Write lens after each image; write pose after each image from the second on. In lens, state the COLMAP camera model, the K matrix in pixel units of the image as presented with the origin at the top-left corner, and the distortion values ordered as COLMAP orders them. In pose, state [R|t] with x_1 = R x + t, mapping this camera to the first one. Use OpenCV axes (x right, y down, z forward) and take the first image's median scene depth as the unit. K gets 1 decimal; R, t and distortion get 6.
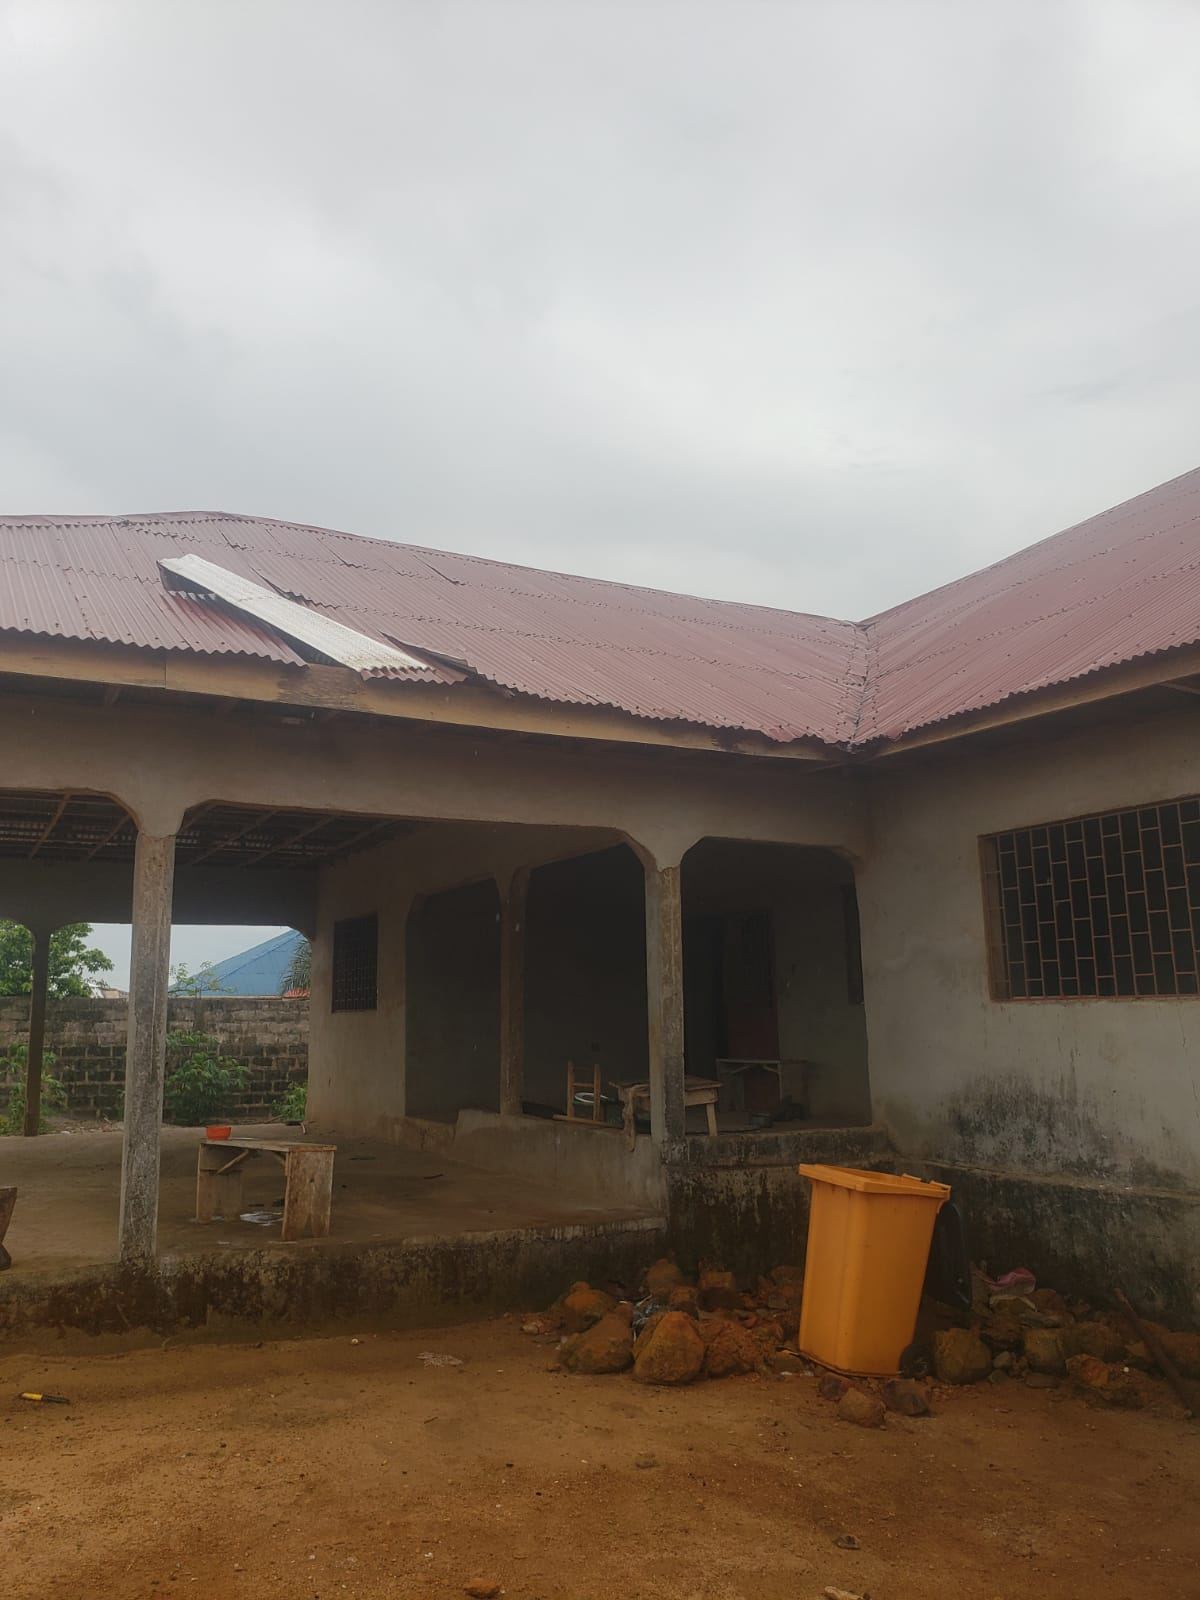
lens RADIAL K [[1174.5, 0, 683.6], [0, 1174.5, 761.9], [0, 0, 1]] dist [-0.001422, 0.014341]
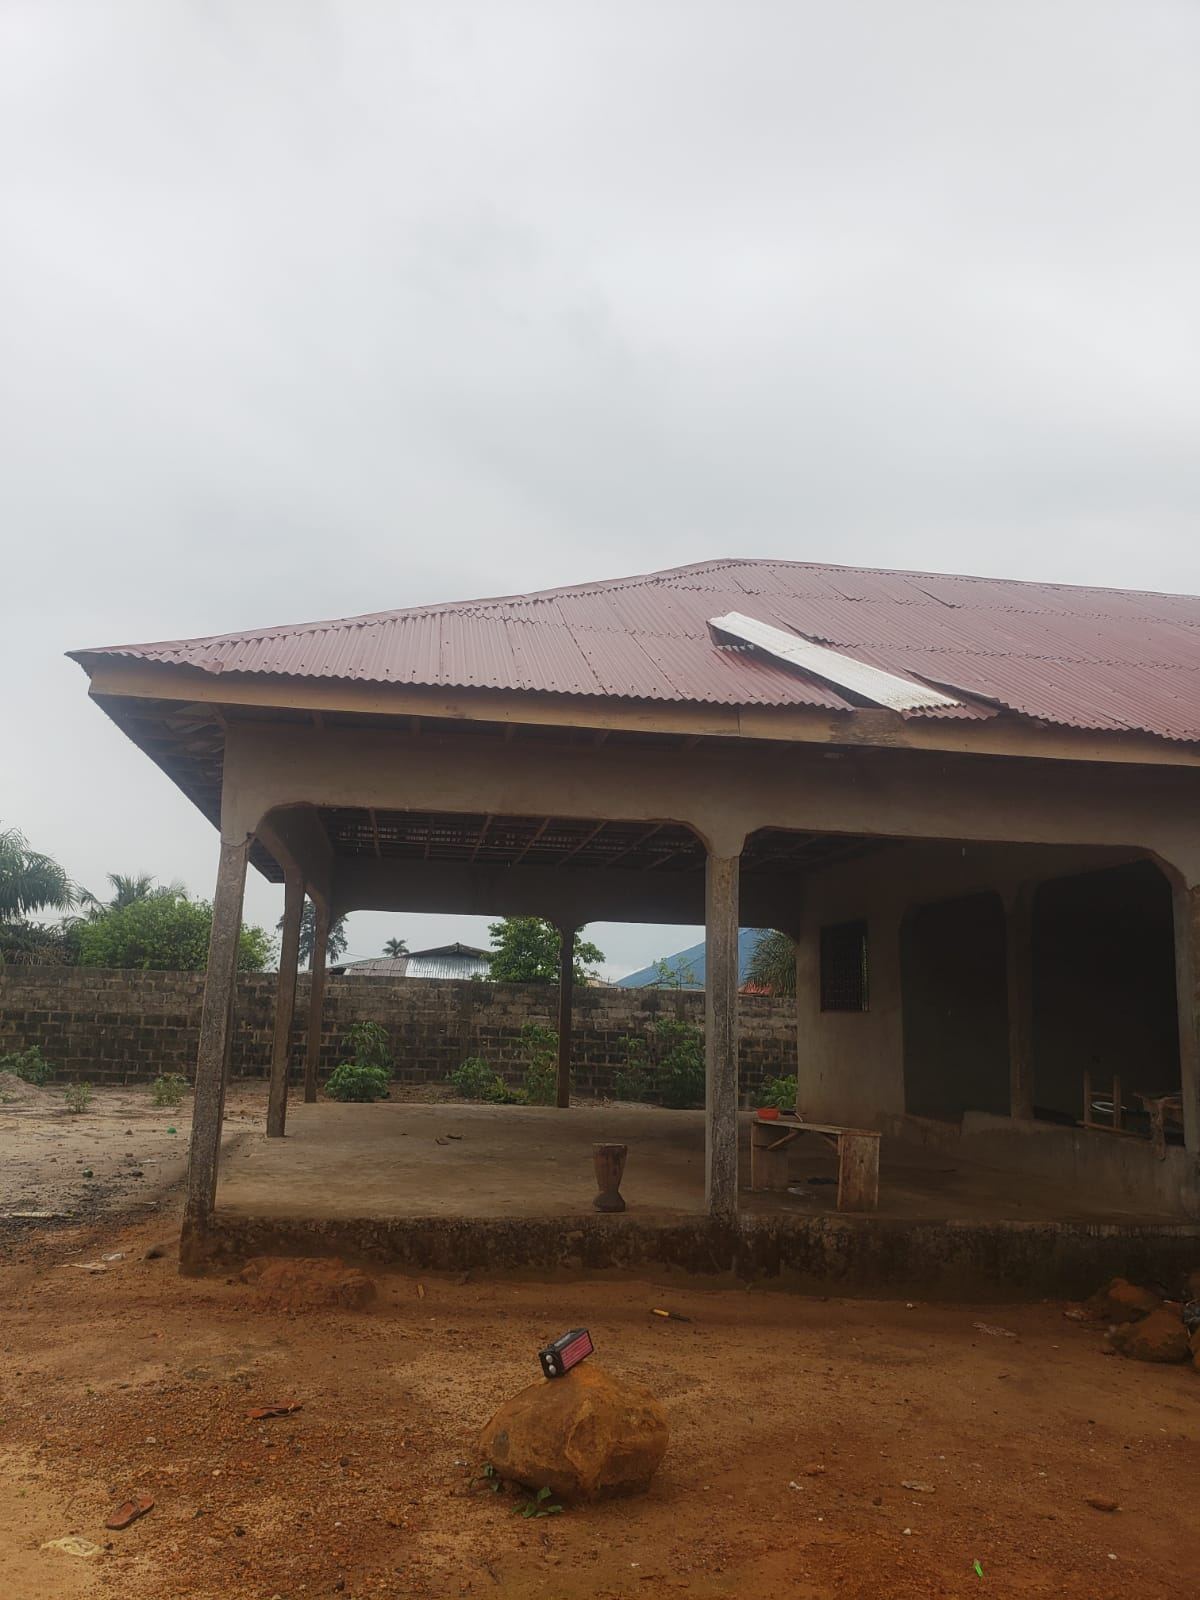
lens RADIAL K [[1277.8, 0, 600.0], [0, 1277.8, 800.0], [0, 0, 1]] dist [-0.001404, 0.024513]
pose [[0.929156, -0.023786, -0.368922, -0.092307], [0.040546, 0.998465, 0.037742, -0.049231], [0.367458, -0.050026, 0.928694, -0.223584]]
